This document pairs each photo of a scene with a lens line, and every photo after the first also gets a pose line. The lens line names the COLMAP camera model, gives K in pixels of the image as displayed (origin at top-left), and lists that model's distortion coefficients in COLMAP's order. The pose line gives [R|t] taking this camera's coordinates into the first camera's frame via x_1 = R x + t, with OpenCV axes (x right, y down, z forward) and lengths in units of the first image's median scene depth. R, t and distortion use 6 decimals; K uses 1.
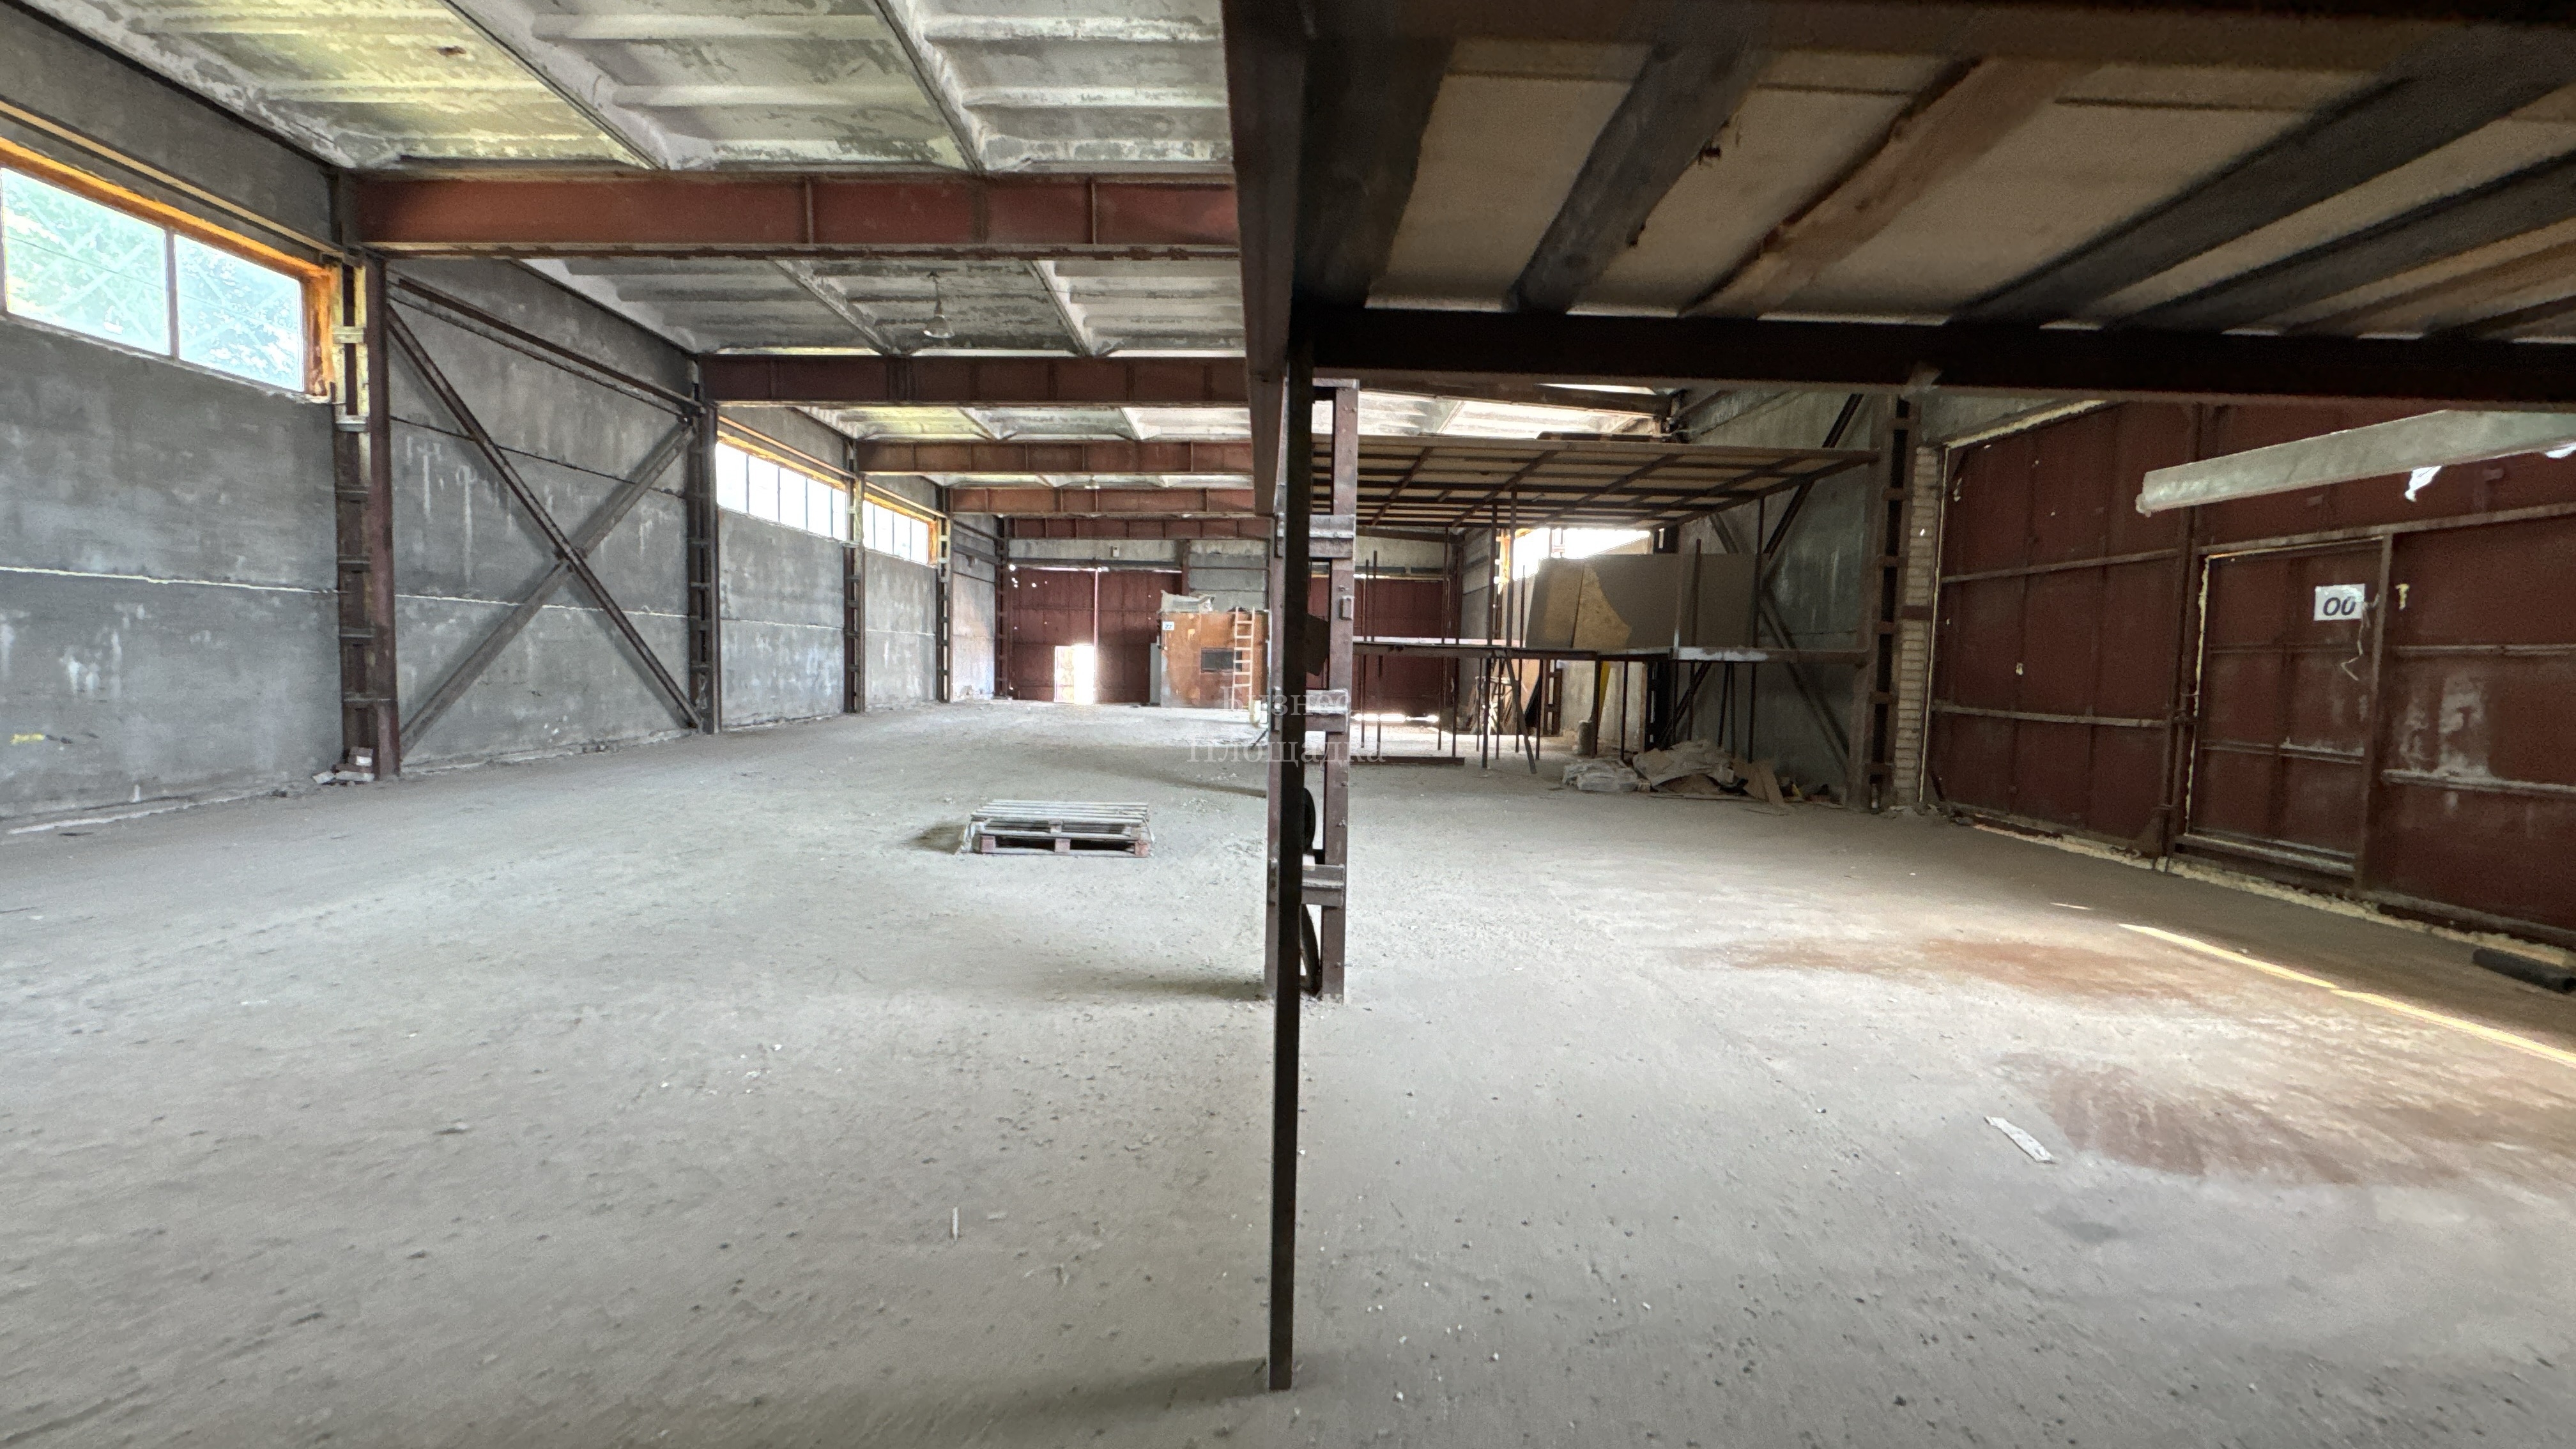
lens RADIAL K [[1028.3, 0, 1296.2], [0, 1028.3, 722.1], [0, 0, 1]] dist [-0.002742, -0.000199]
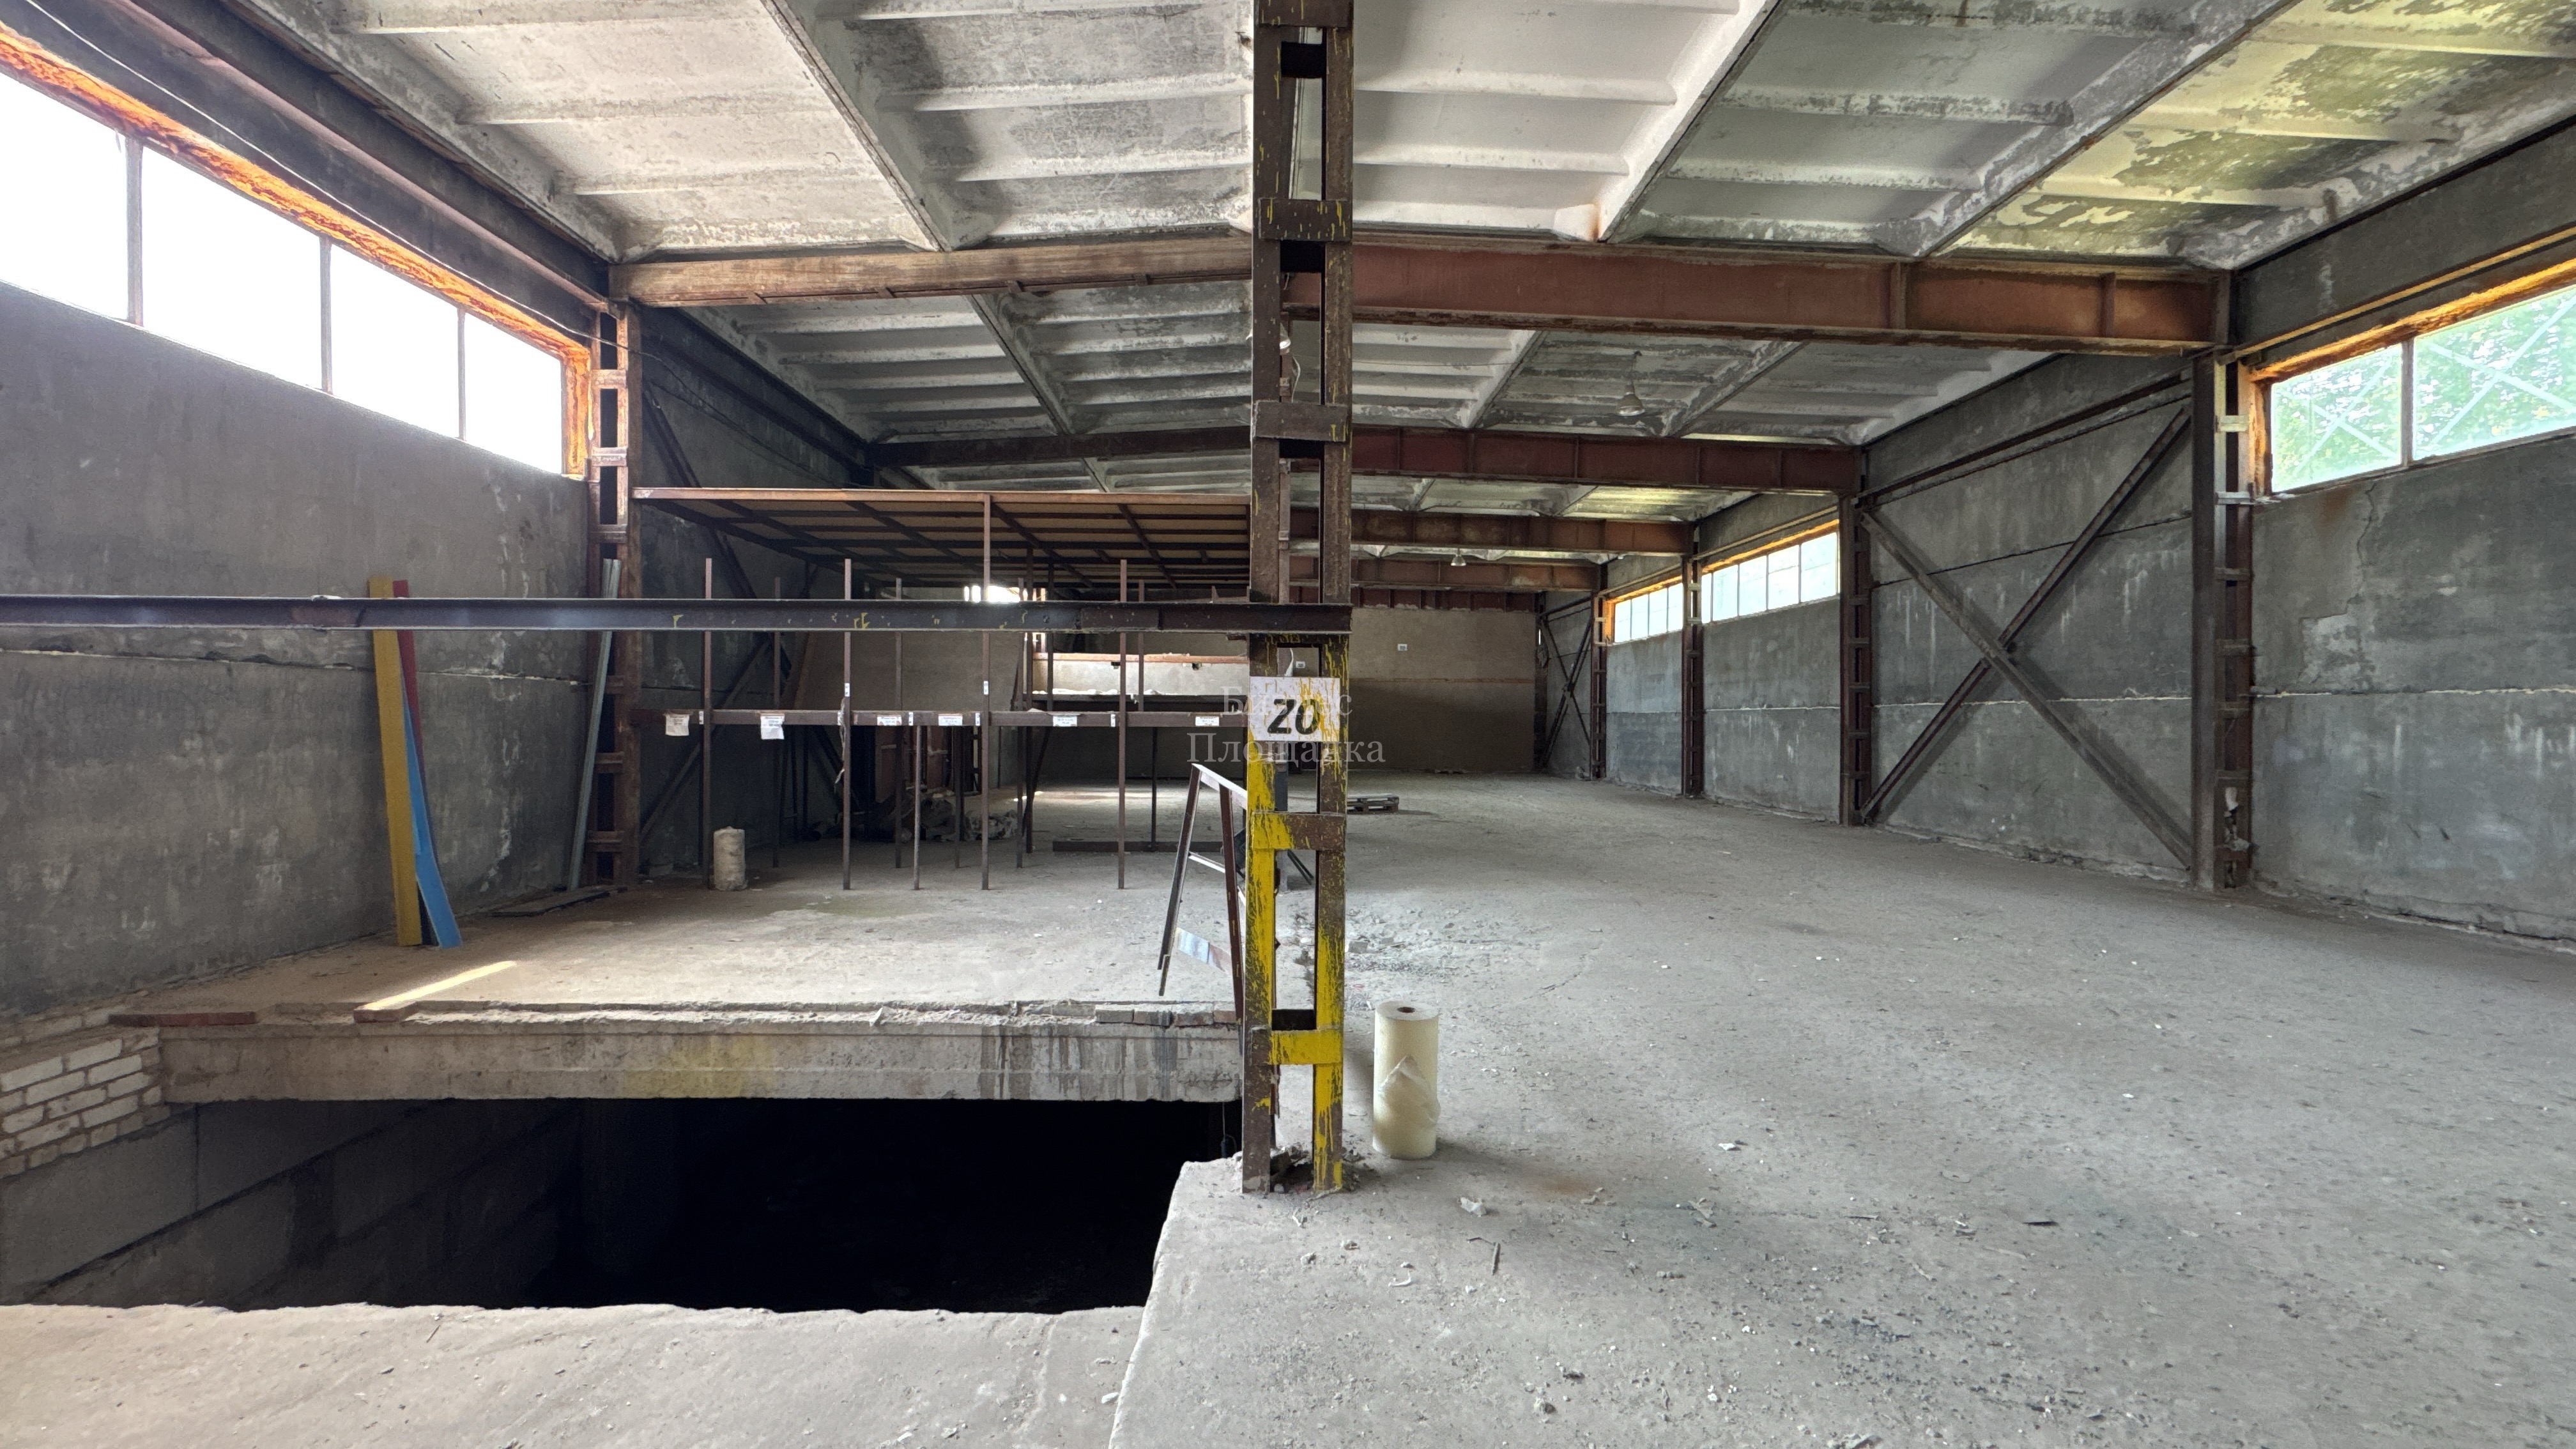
lens RADIAL K [[1032.9, 0, 1291.0], [0, 1032.9, 723.5], [0, 0, 1]] dist [-0.002361, 0.000252]
pose [[-0.999537, -0.030253, -0.003227, -0.039757], [-0.030396, 0.997571, 0.062674, -0.166548], [0.001323, 0.062744, -0.998029, 2.488837]]
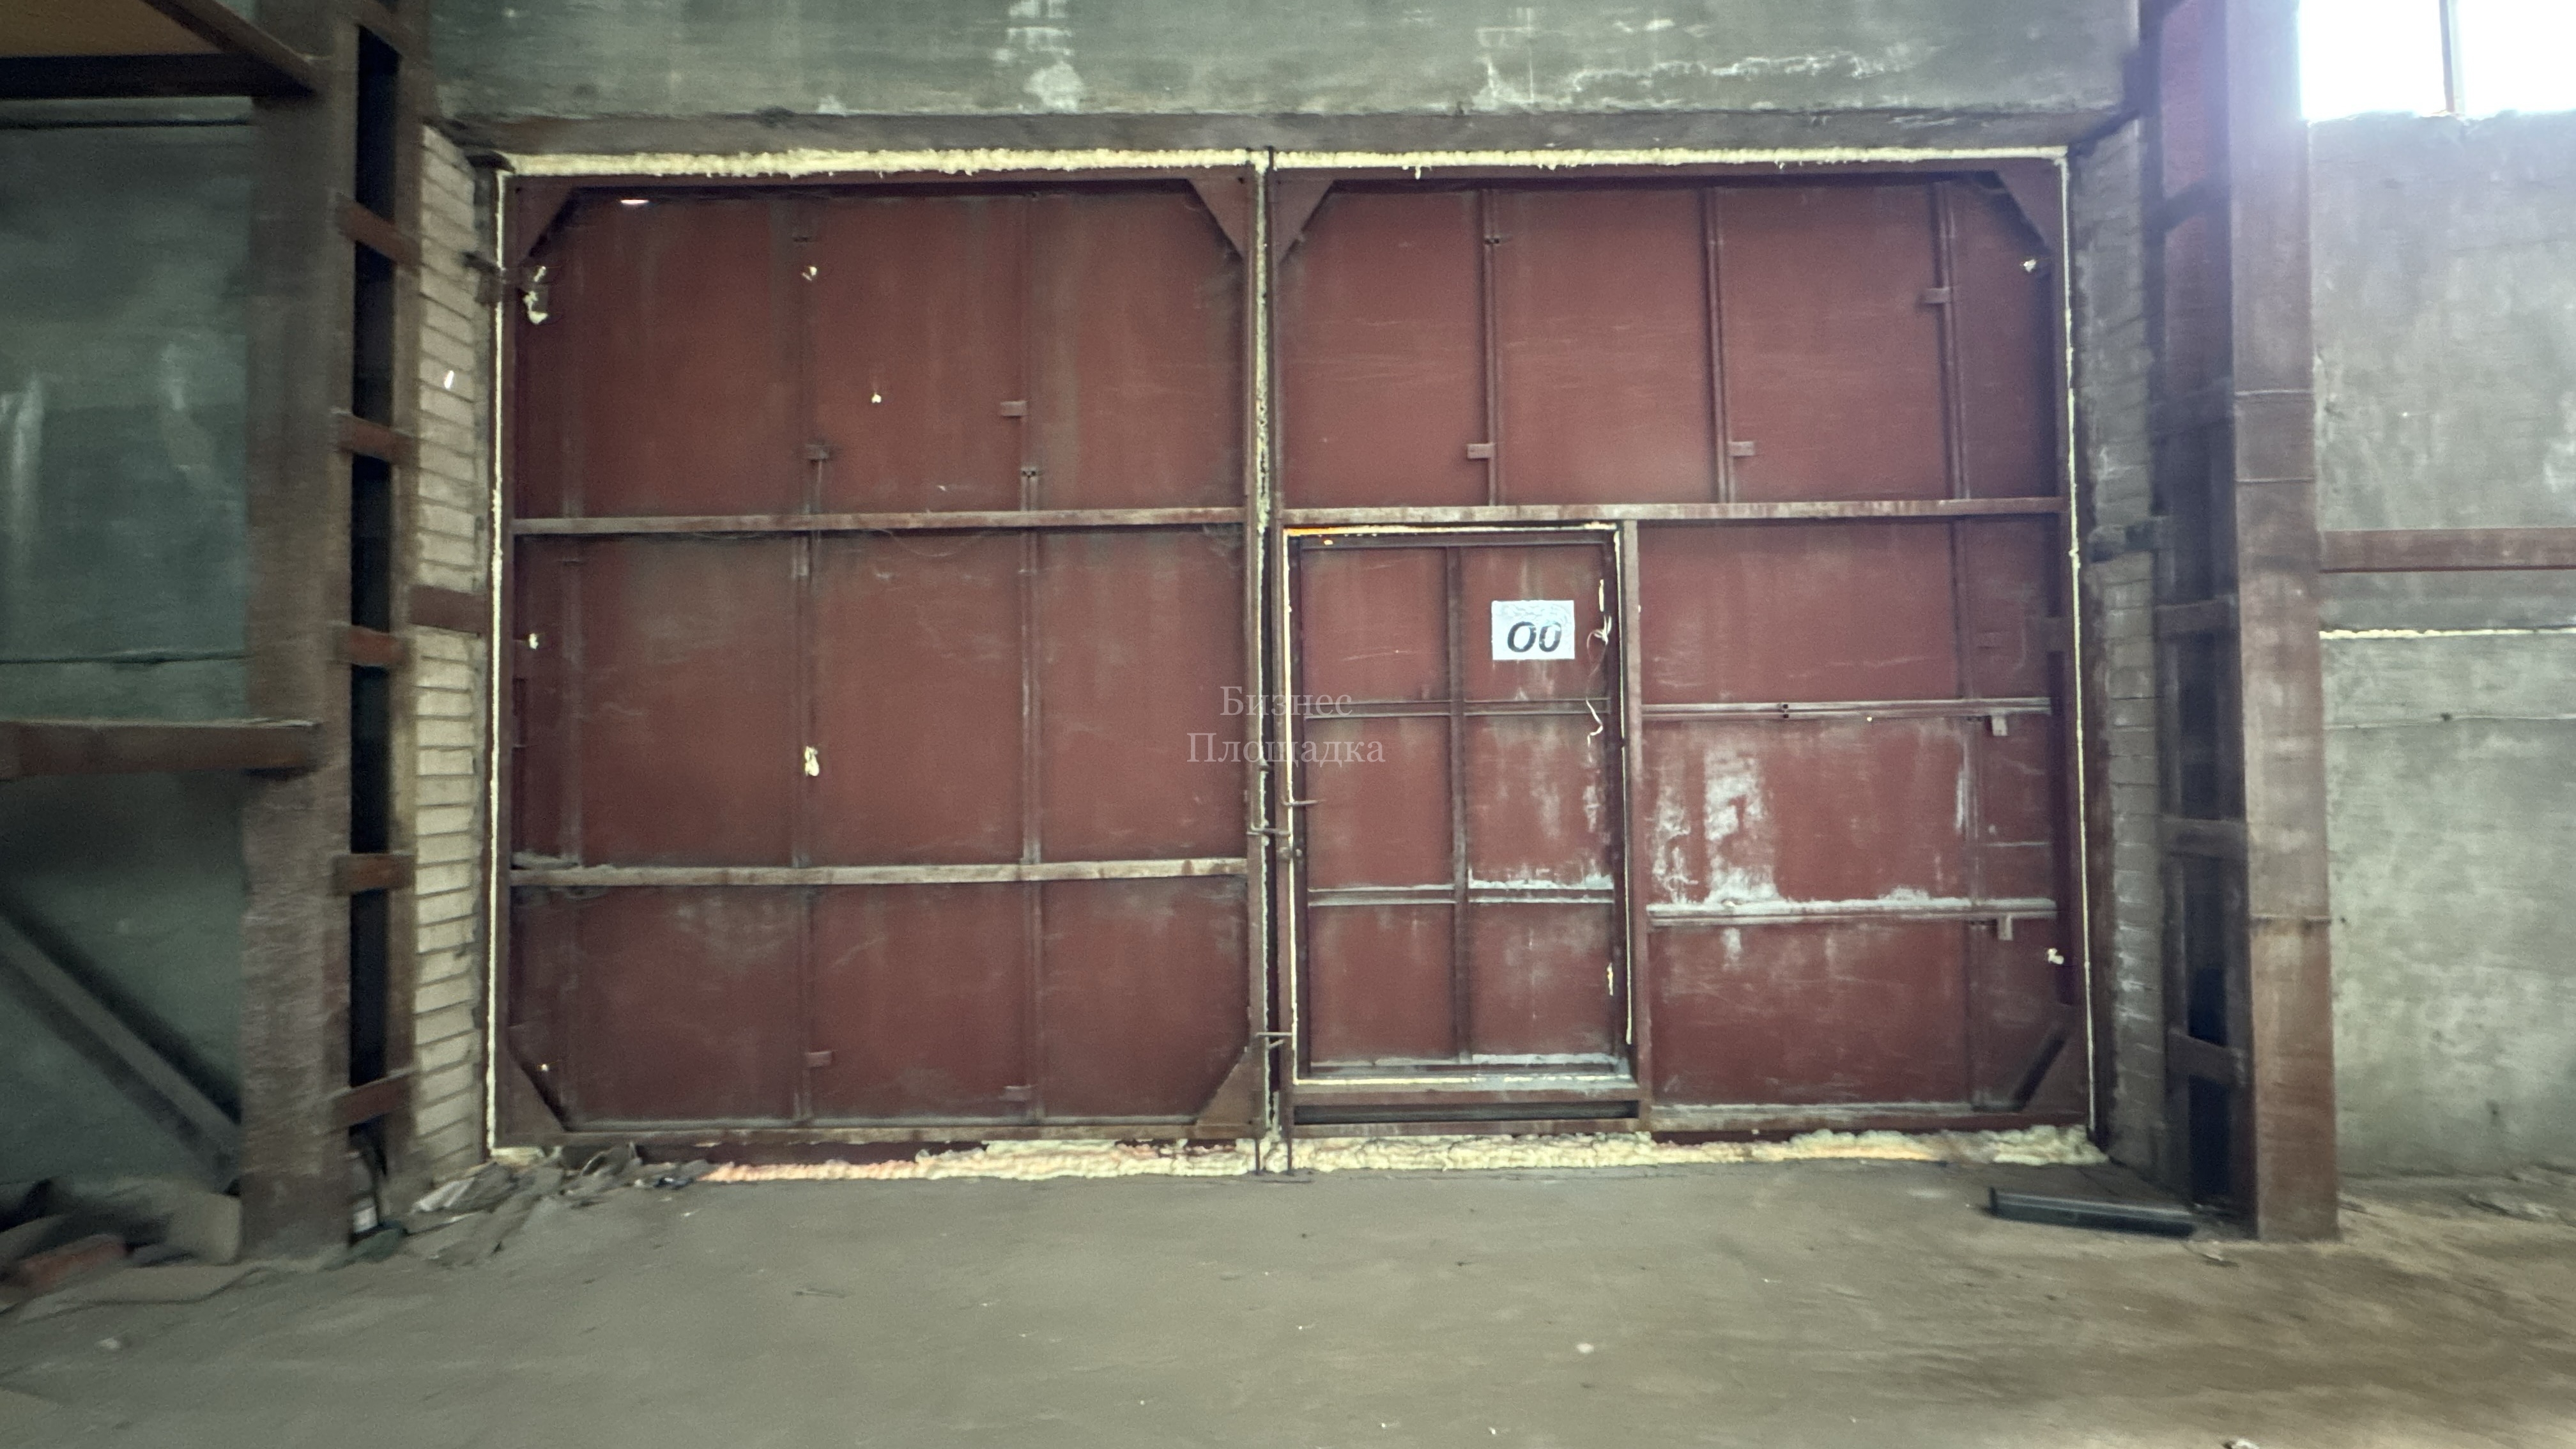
lens RADIAL K [[1028.3, 0, 1296.2], [0, 1028.3, 722.1], [0, 0, 1]] dist [-0.002742, -0.000199]
pose [[0.030232, -0.009362, 0.999499, 0.266919], [0.075223, 0.997142, 0.007065, -0.049449], [-0.996708, 0.074972, 0.030850, 0.703458]]
